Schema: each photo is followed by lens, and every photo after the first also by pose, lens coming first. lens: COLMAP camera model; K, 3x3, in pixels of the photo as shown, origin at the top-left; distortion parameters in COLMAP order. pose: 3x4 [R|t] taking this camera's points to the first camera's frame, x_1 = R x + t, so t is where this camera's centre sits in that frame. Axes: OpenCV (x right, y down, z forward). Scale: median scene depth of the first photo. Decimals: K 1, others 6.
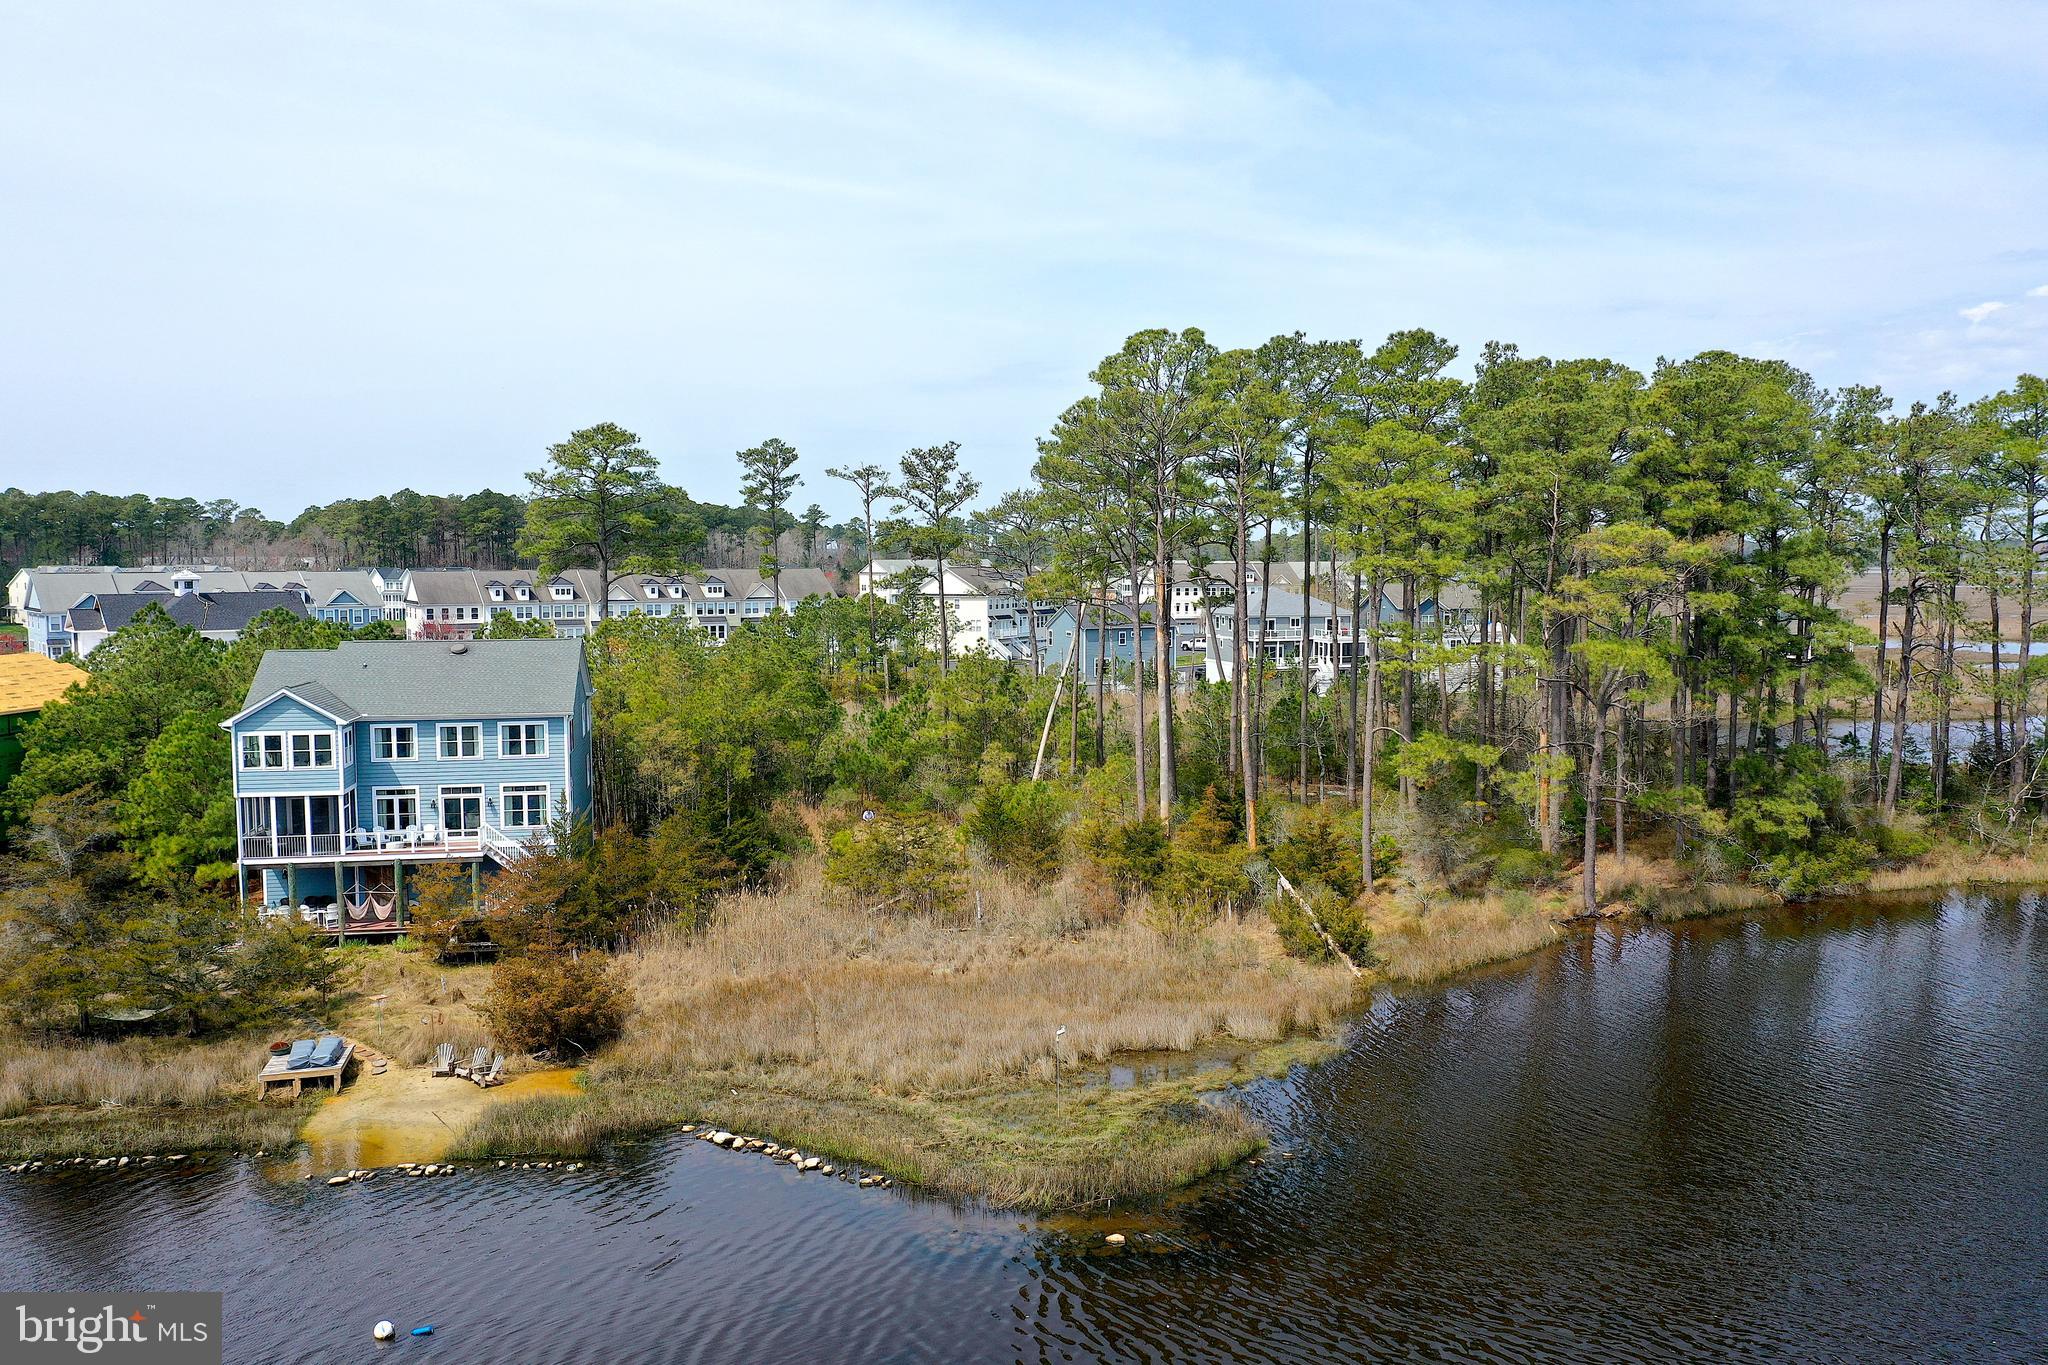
lens RADIAL K [[1618.3, 0, 1015.8], [0, 1618.3, 689.5], [0, 0, 1]] dist [0.005348, 0.000252]
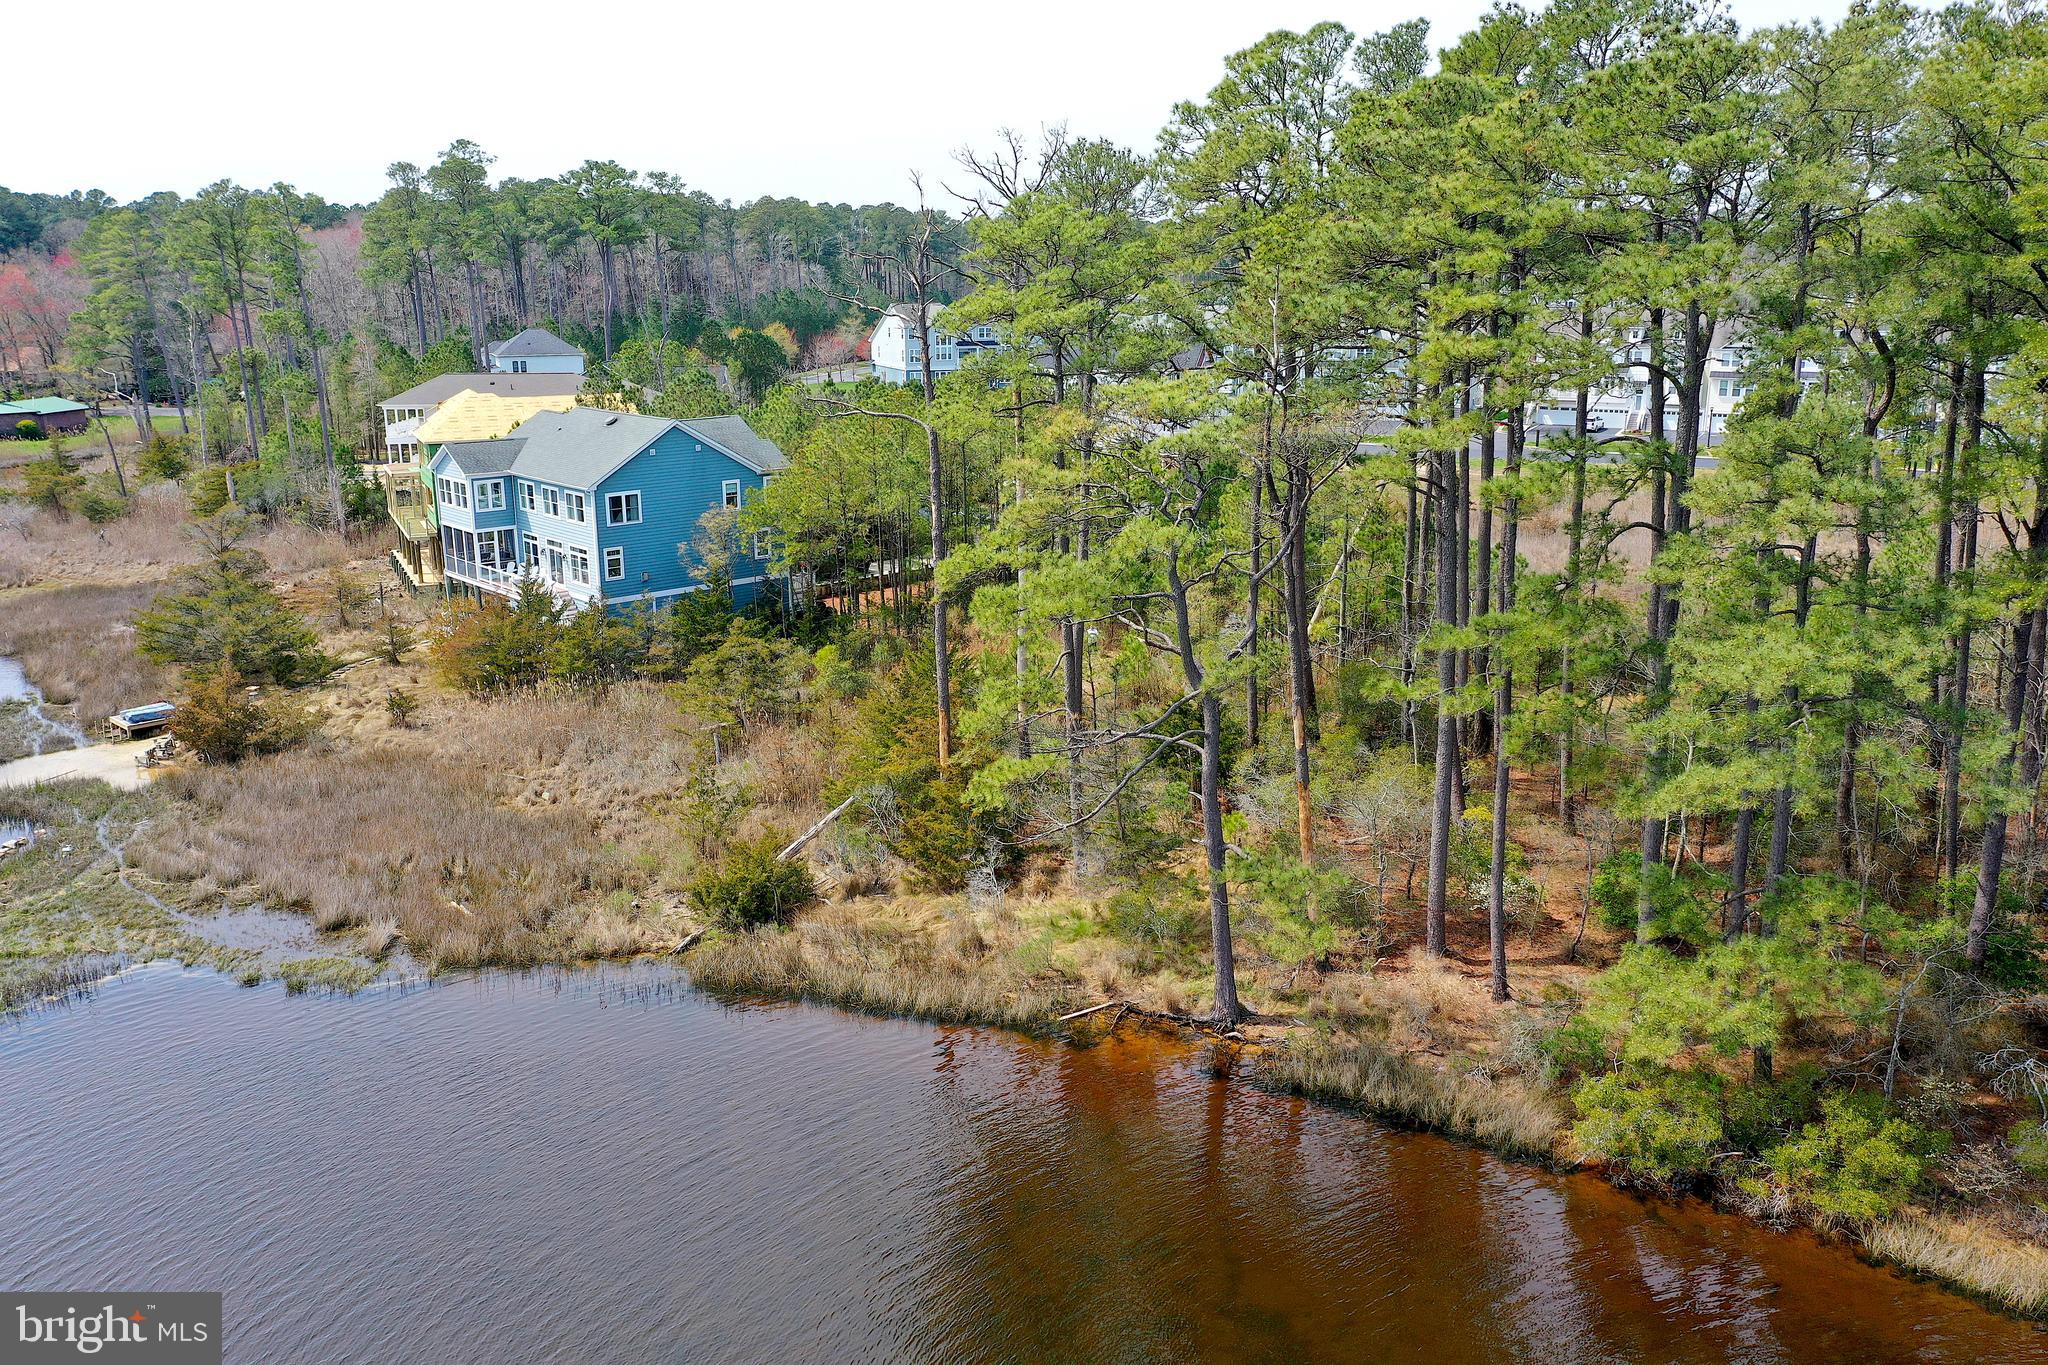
lens RADIAL K [[1618.3, 0, 1028.0], [0, 1618.3, 687.1], [0, 0, 1]] dist [0.005348, 0.000252]
pose [[0.530821, 0.219036, -0.818689, 0.819205], [-0.069377, 0.974012, 0.215608, -0.112732], [0.844639, -0.057651, 0.532222, 0.652038]]
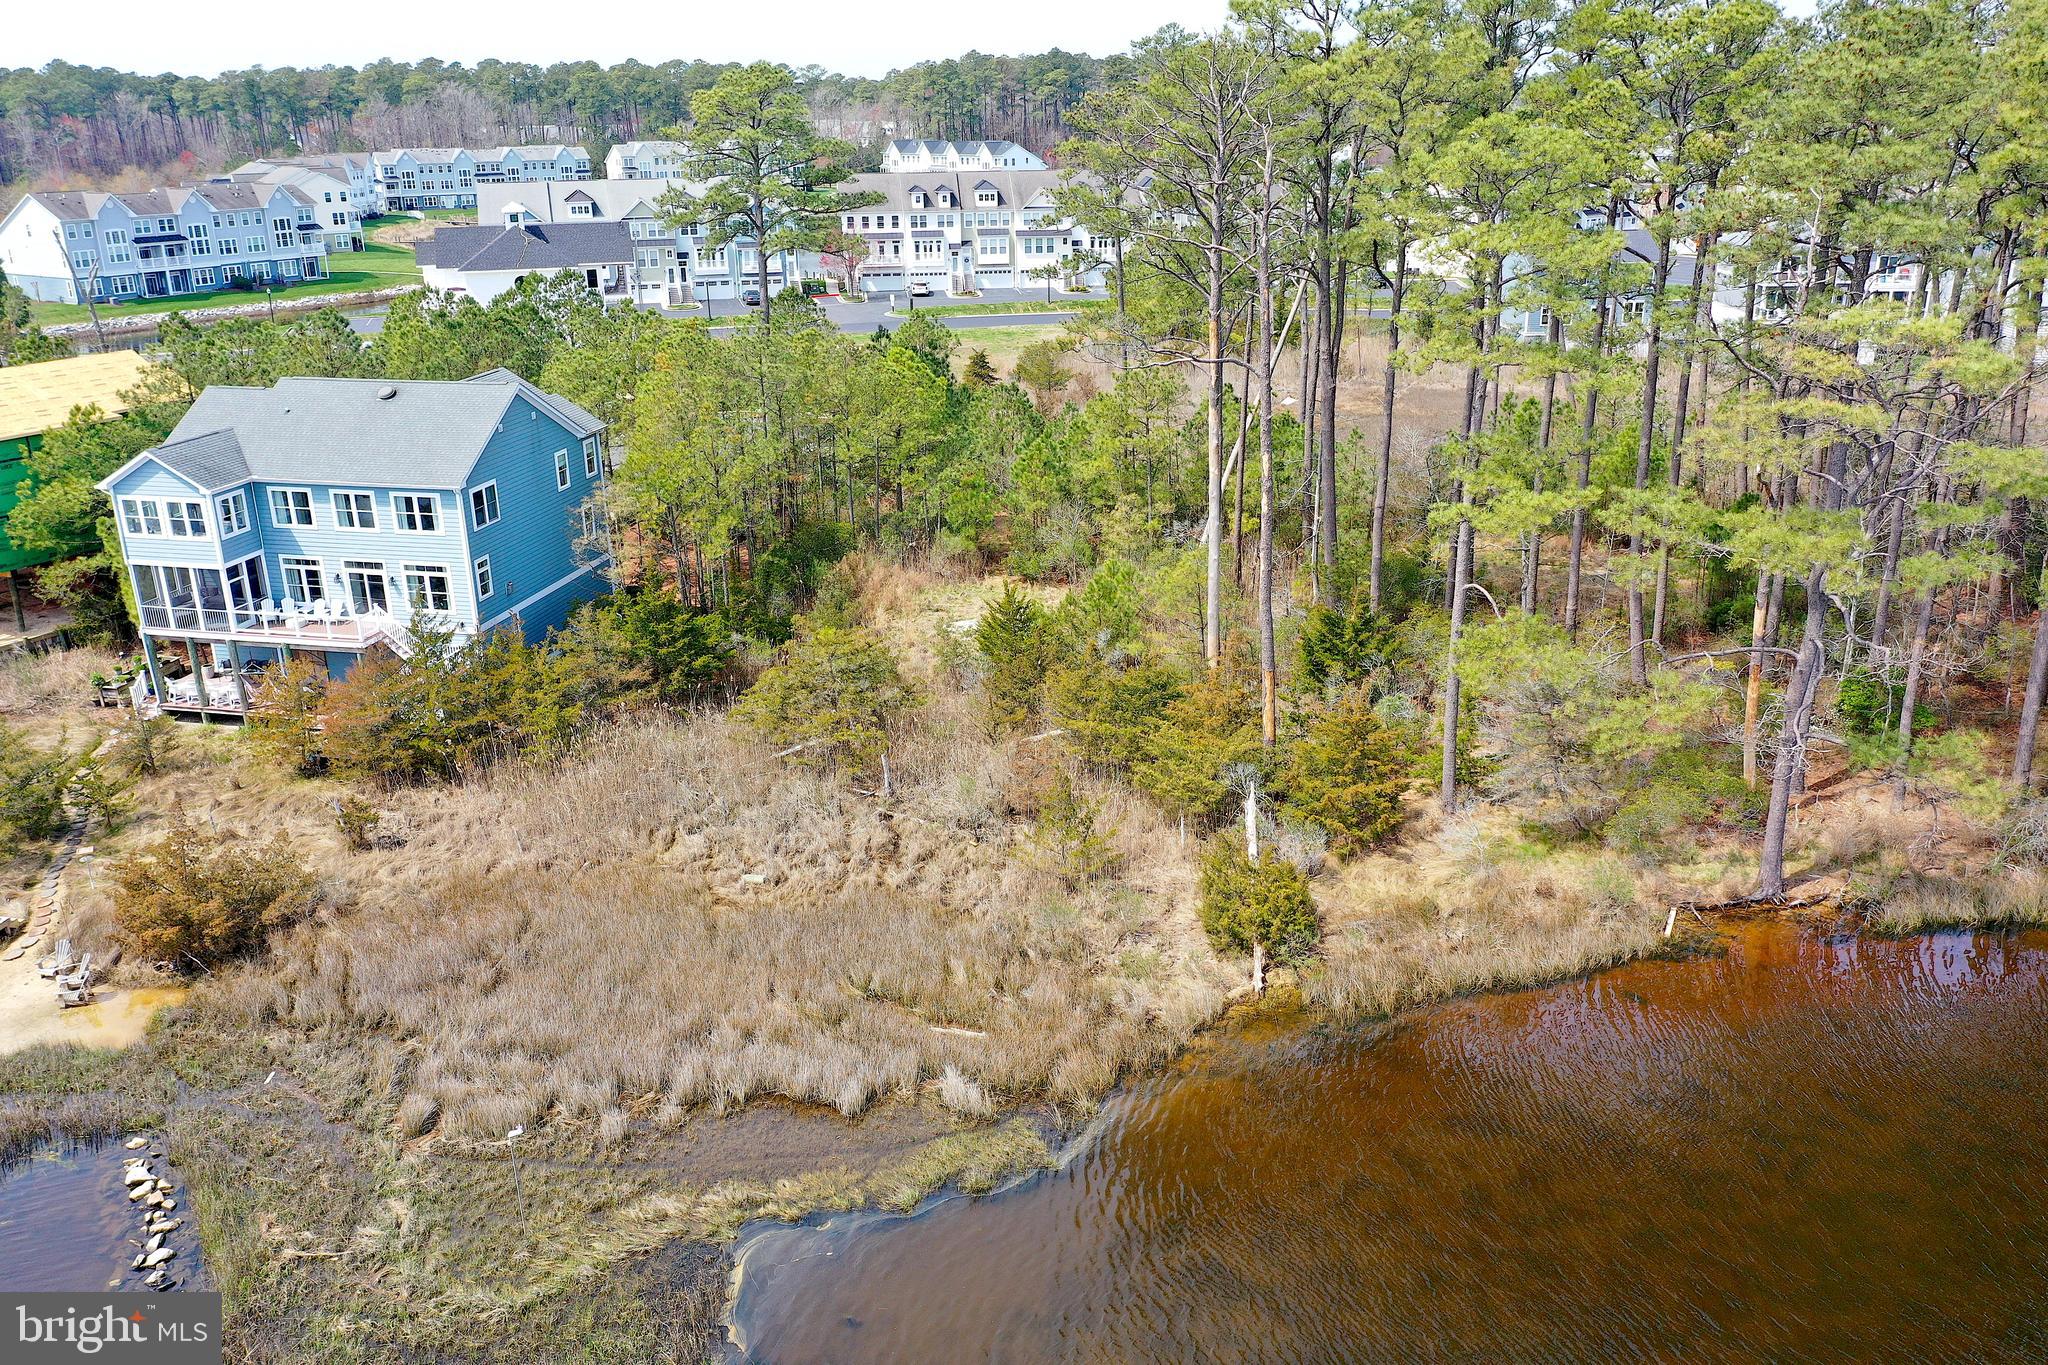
lens RADIAL K [[1618.3, 0, 1022.6], [0, 1618.3, 684.7], [0, 0, 1]] dist [0.005348, 0.000252]
pose [[0.922988, 0.122948, -0.364661, 0.318372], [-0.021901, 0.962837, 0.269194, -0.119906], [0.384206, -0.240476, 0.891379, 0.329819]]
